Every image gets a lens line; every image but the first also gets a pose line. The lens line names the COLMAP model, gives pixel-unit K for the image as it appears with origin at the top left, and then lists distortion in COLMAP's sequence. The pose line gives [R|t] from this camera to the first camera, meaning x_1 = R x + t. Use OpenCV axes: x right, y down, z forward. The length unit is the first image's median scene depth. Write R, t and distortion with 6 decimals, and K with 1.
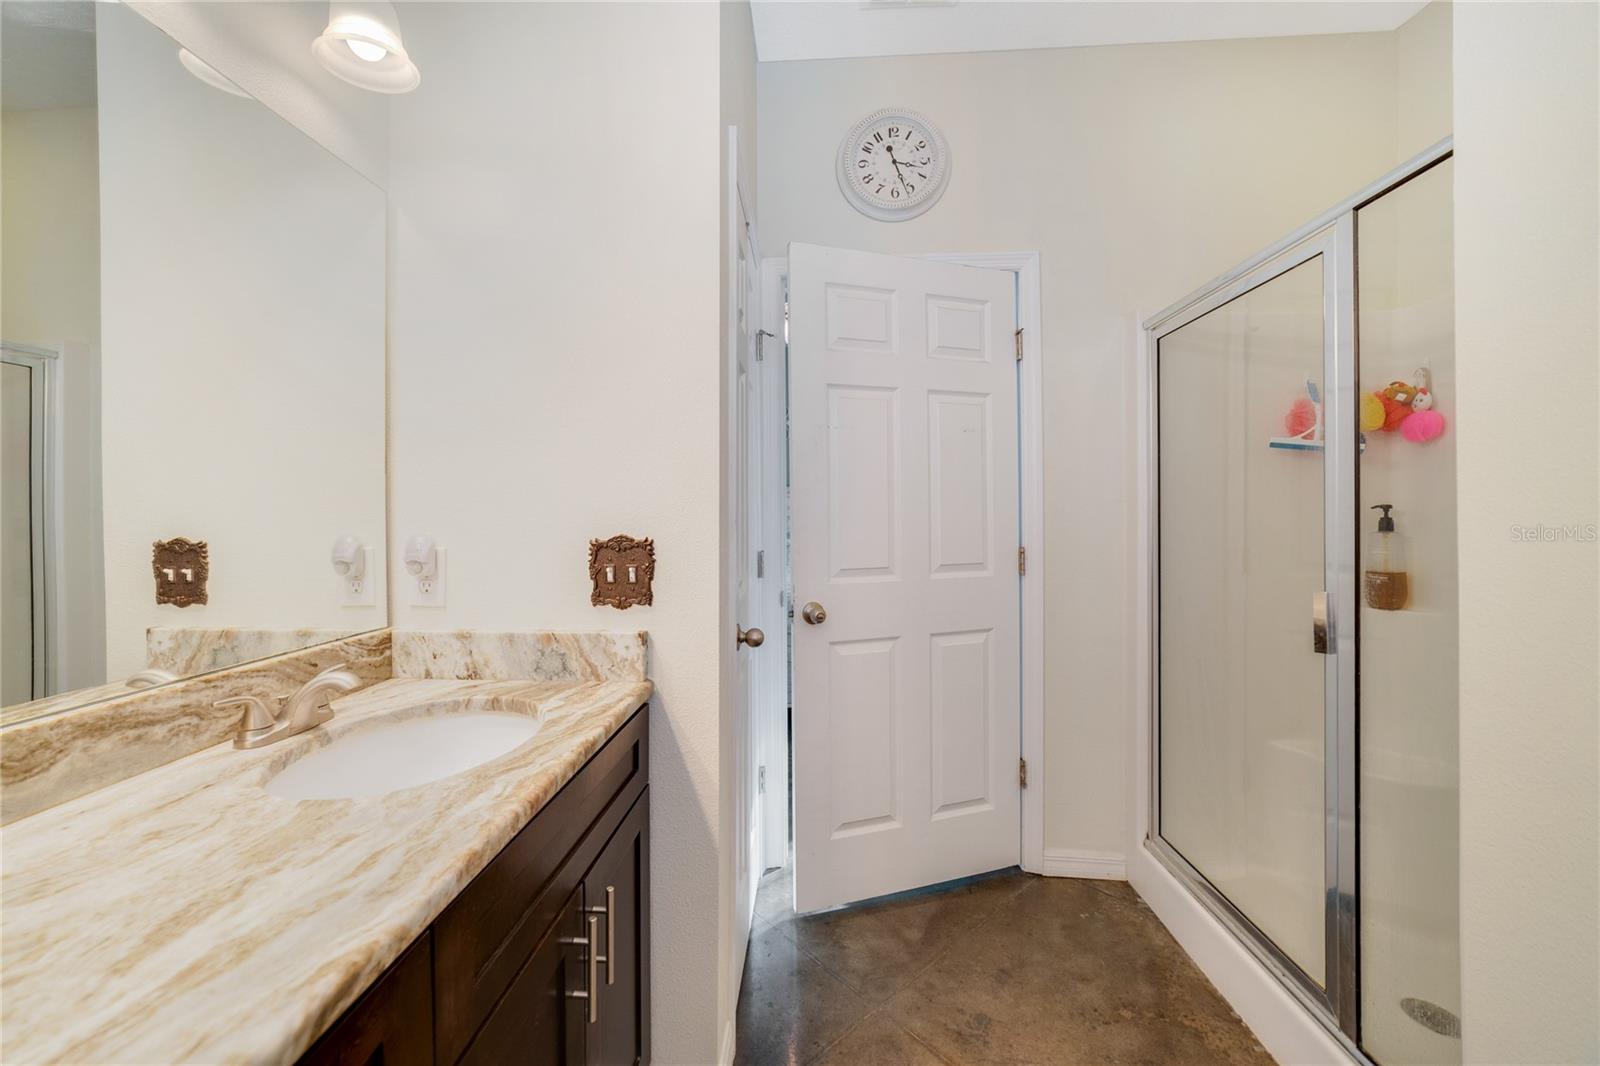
lens RADIAL K [[619.9, 0, 794.5], [0, 619.9, 521.5], [0, 0, 1]] dist [-0.000838, -0.000040]
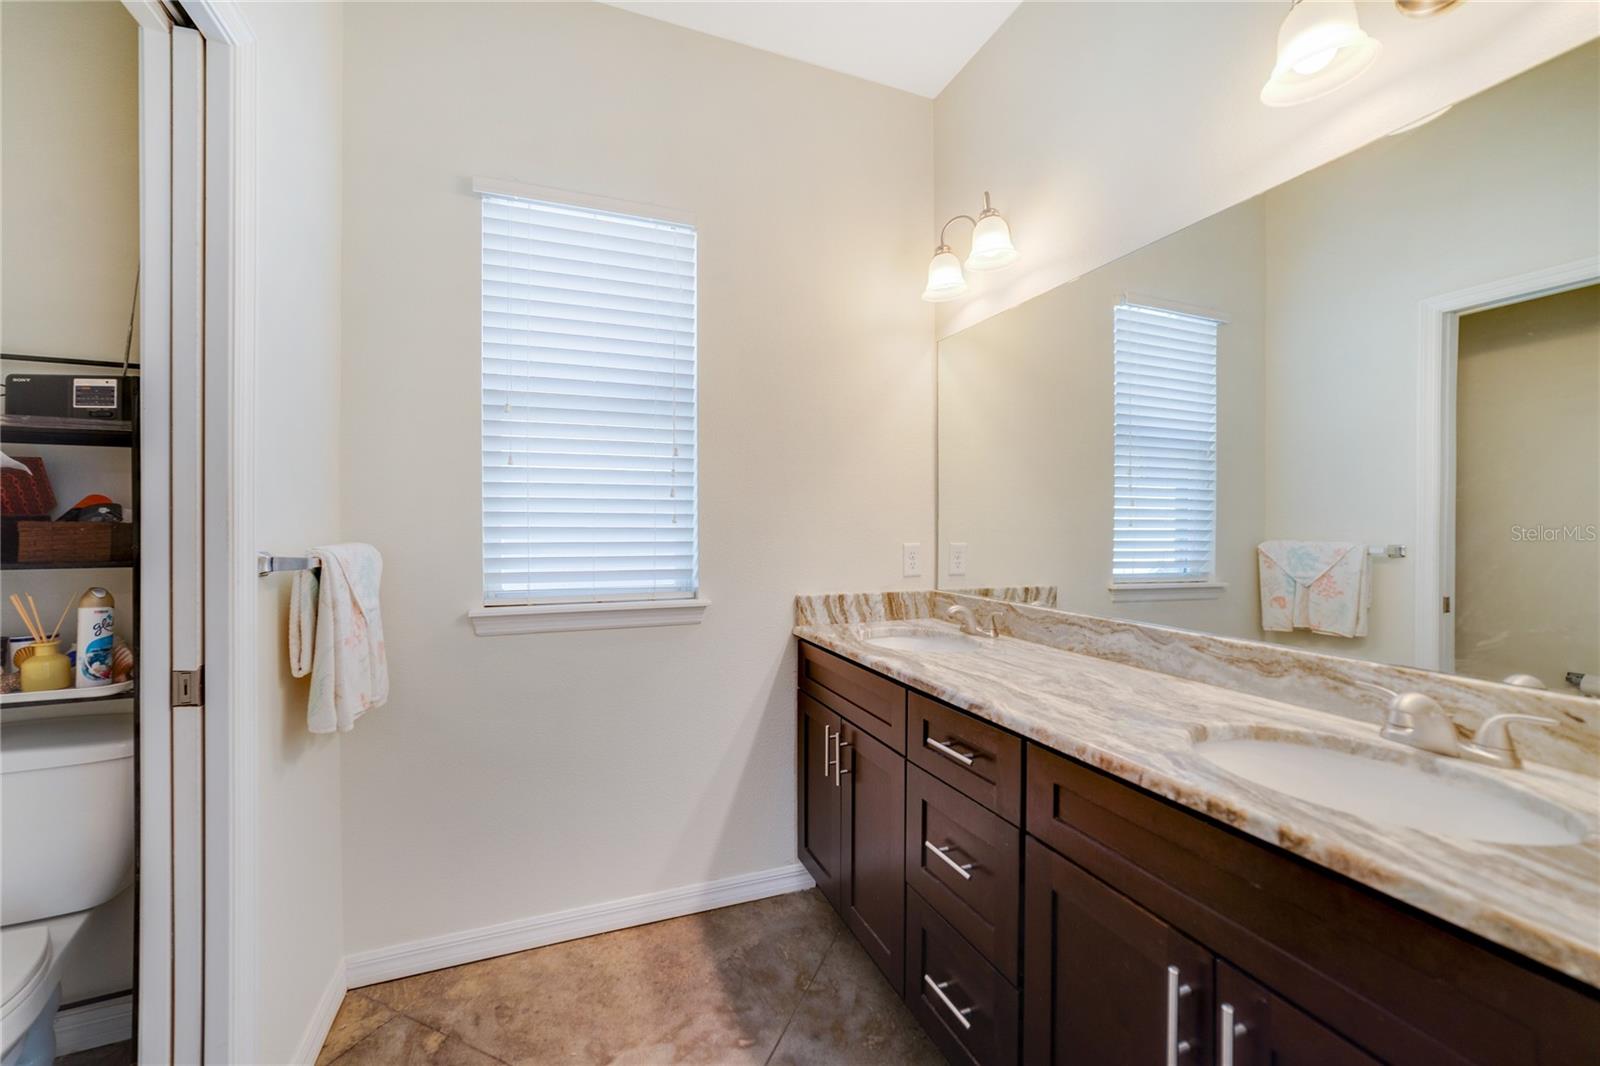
lens RADIAL K [[619.9, 0, 797.1], [0, 619.9, 528.1], [0, 0, 1]] dist [-0.000838, -0.000040]
pose [[-0.909245, -0.001583, -0.416259, 0.633119], [-0.007640, 0.999888, 0.012886, -0.017714], [0.416192, 0.014897, -0.909155, 1.812250]]
